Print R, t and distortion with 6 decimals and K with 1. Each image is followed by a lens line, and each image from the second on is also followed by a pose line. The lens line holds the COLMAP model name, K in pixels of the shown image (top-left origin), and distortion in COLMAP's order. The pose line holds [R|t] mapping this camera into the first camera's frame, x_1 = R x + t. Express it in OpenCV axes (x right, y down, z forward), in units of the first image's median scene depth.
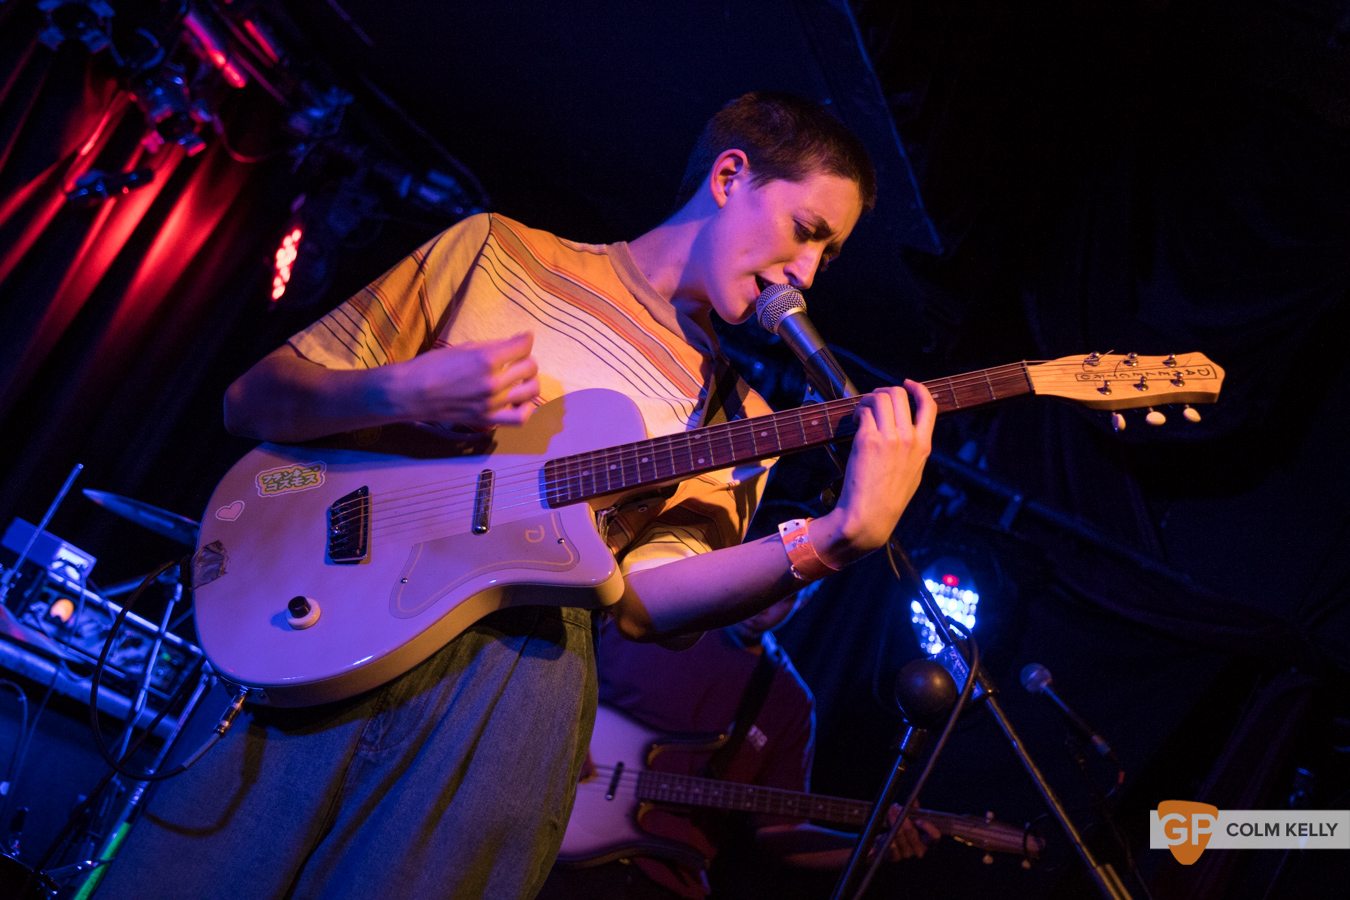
lens RADIAL K [[1940.1, 0, 675.0], [0, 1940.1, 450.0], [0, 0, 1]] dist [0.012293, 0.645205]
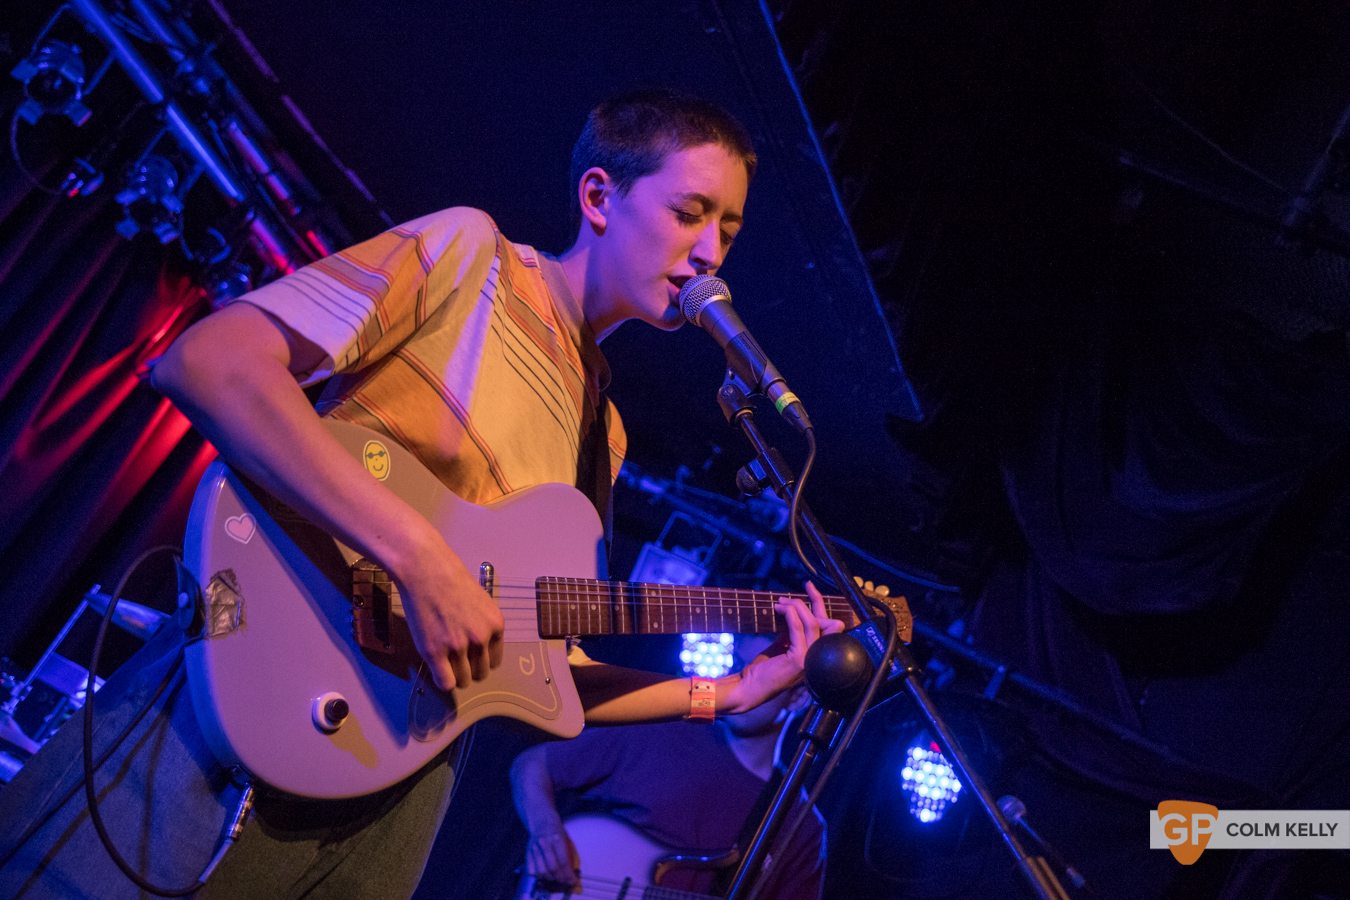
lens RADIAL K [[1644.8, 0, 675.0], [0, 1644.8, 450.0], [0, 0, 1]] dist [0.014818, 0.283597]
pose [[0.999119, 0.015540, -0.038989, 0.034925], [-0.021810, 0.985896, -0.165932, 0.065252], [0.035860, 0.166636, 0.985366, 0.098073]]
